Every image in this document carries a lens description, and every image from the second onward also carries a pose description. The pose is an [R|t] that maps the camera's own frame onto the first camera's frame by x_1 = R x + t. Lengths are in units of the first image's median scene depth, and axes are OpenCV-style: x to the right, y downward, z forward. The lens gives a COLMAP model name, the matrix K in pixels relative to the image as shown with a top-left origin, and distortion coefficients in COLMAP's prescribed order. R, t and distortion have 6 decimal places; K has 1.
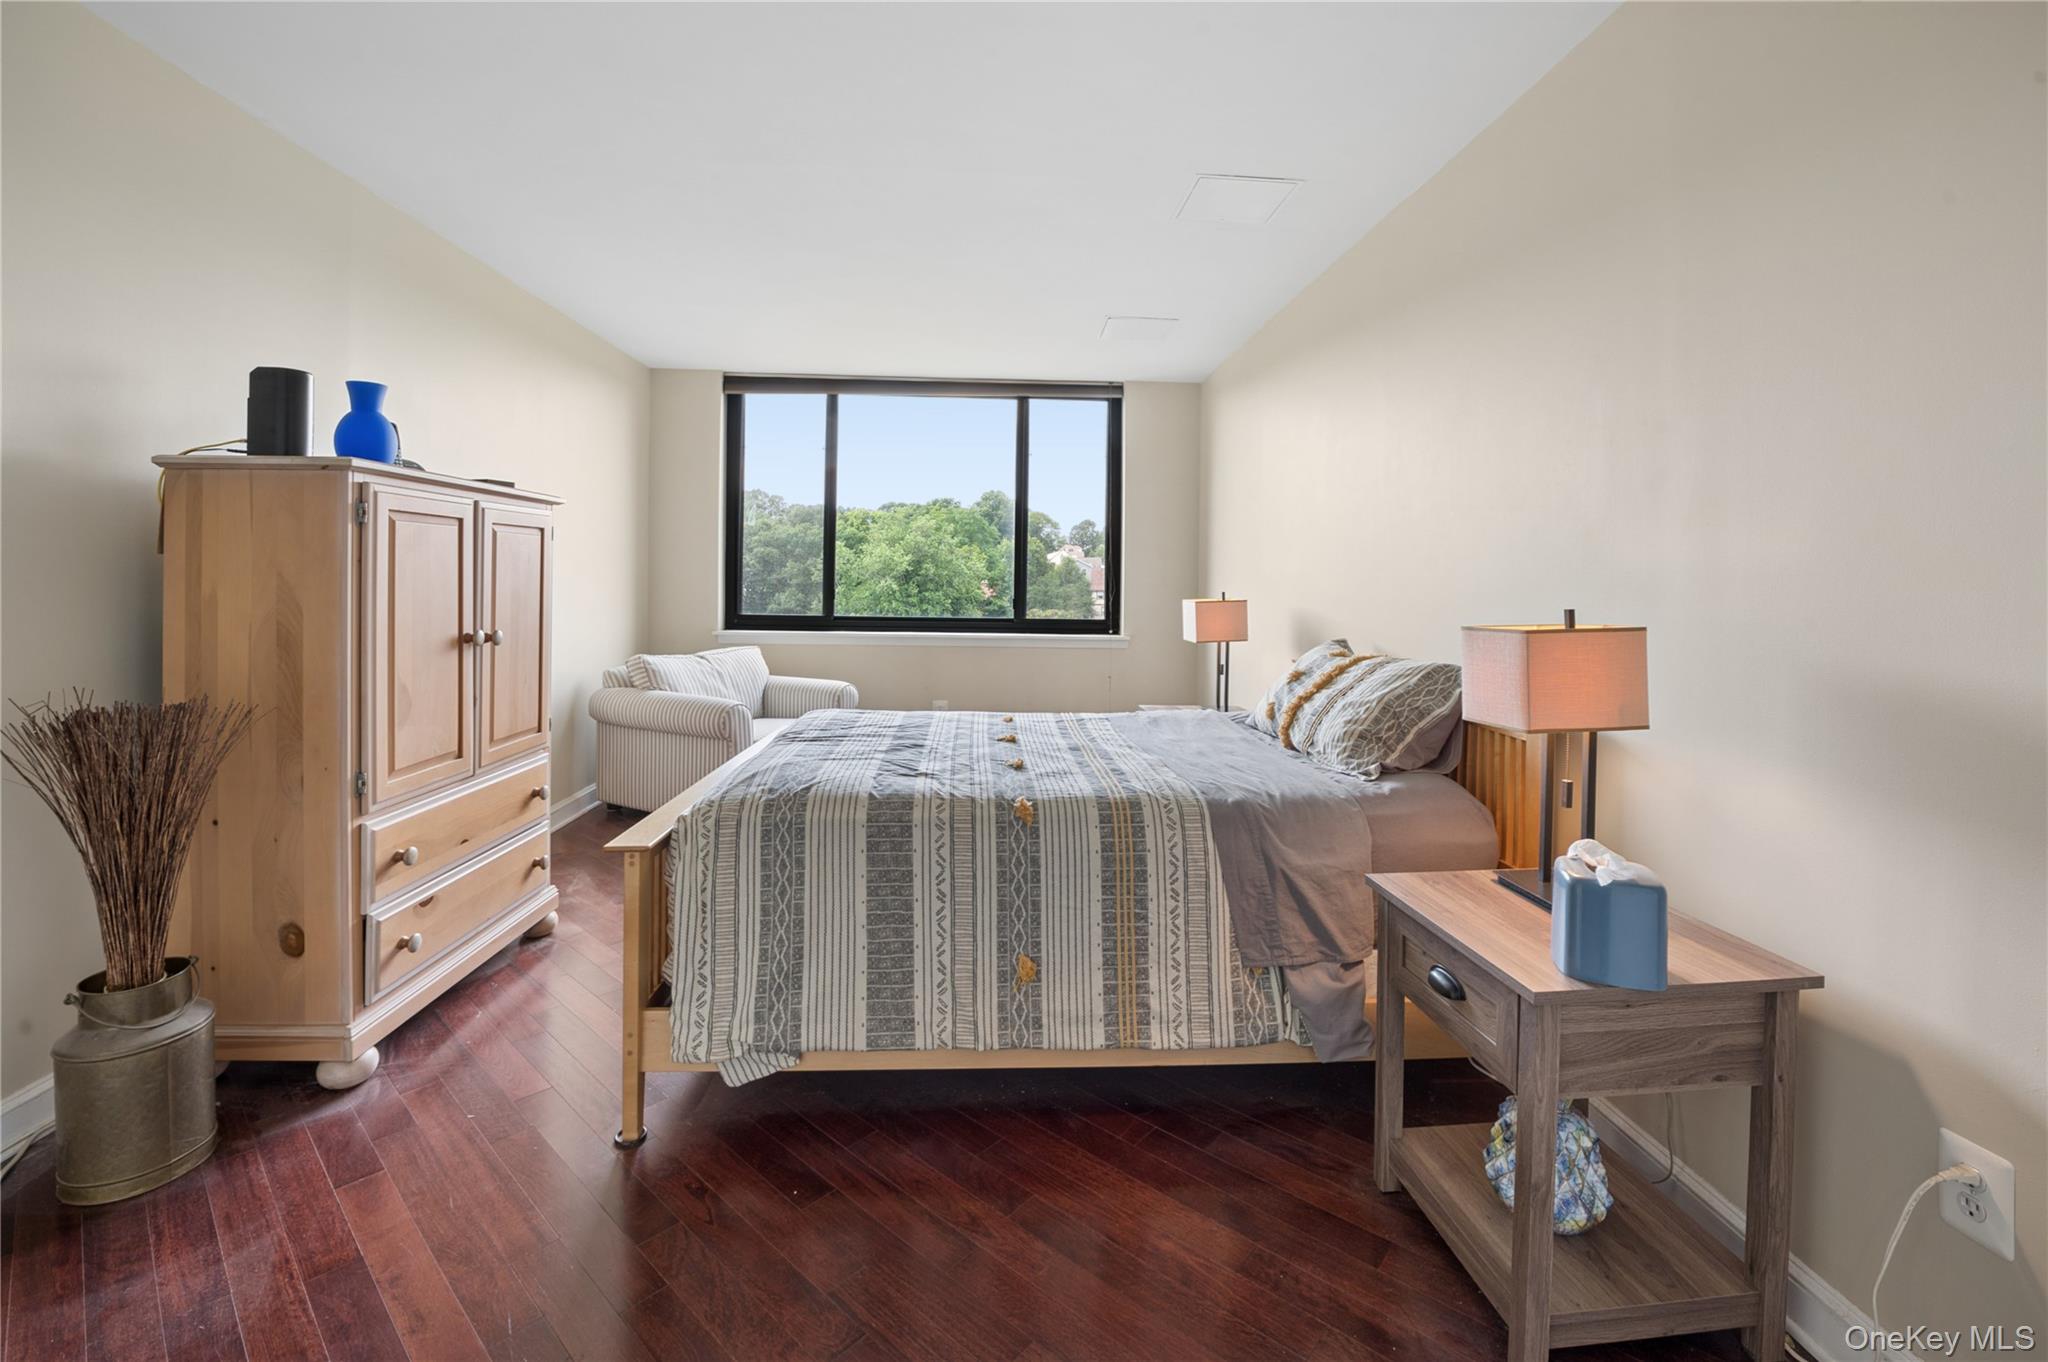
lens RADIAL K [[827.7, 0, 1086.4], [0, 827.7, 588.1], [0, 0, 1]] dist [-0.020755, 0.000844]
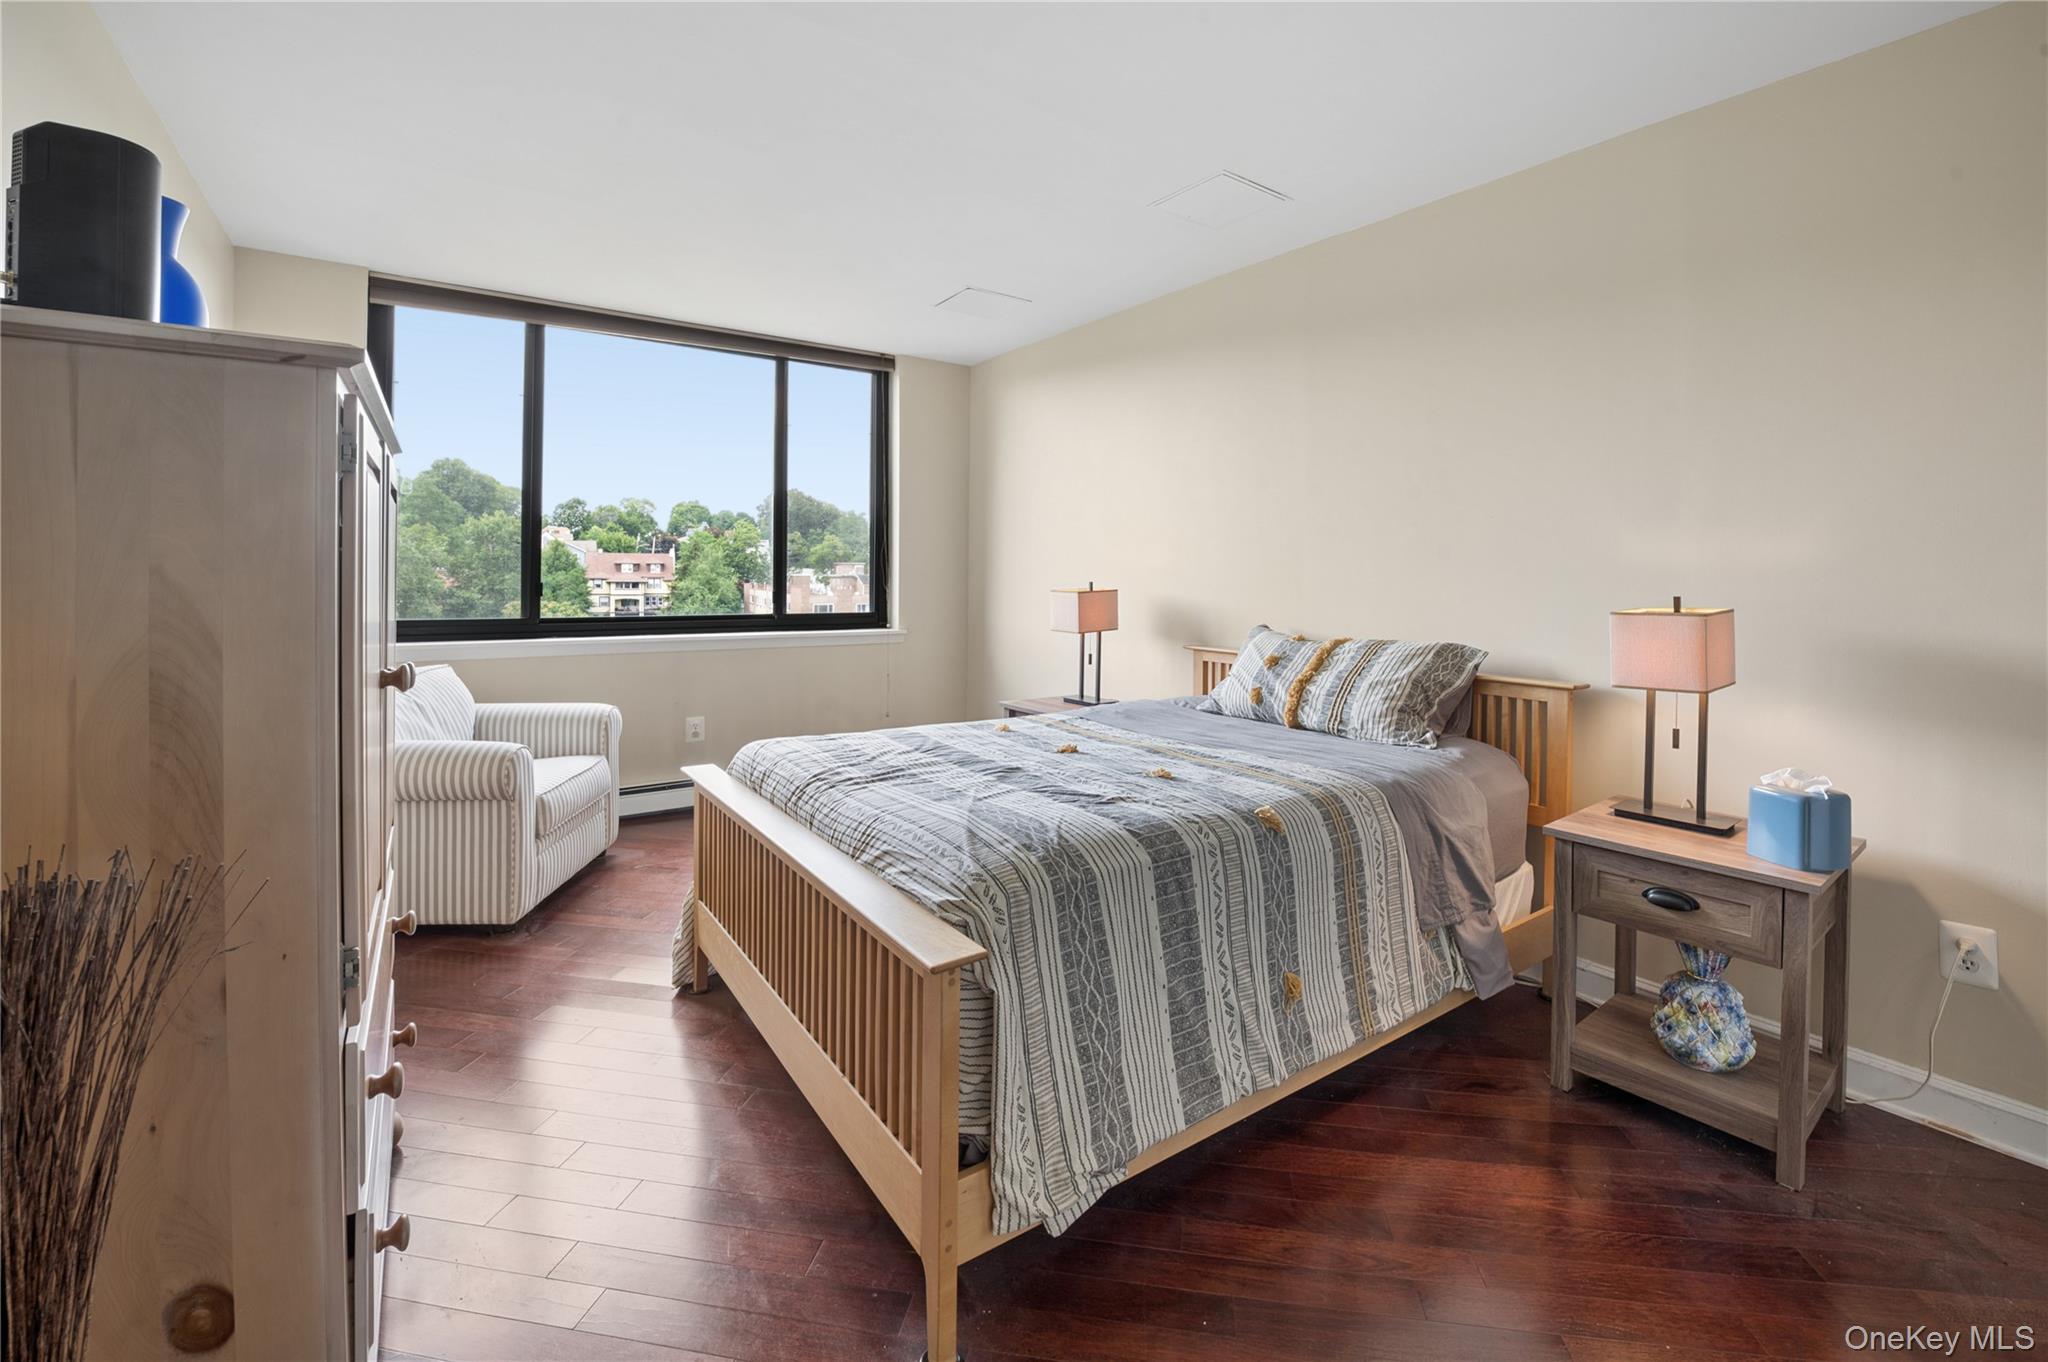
lens RADIAL K [[827.7, 0, 1023.8], [0, 827.7, 583.4], [0, 0, 1]] dist [-0.020755, 0.000844]
pose [[0.864243, -0.011337, 0.502947, -0.680891], [0.005667, 0.999902, 0.012801, -0.011911], [-0.503043, -0.008212, 0.864222, 0.288700]]
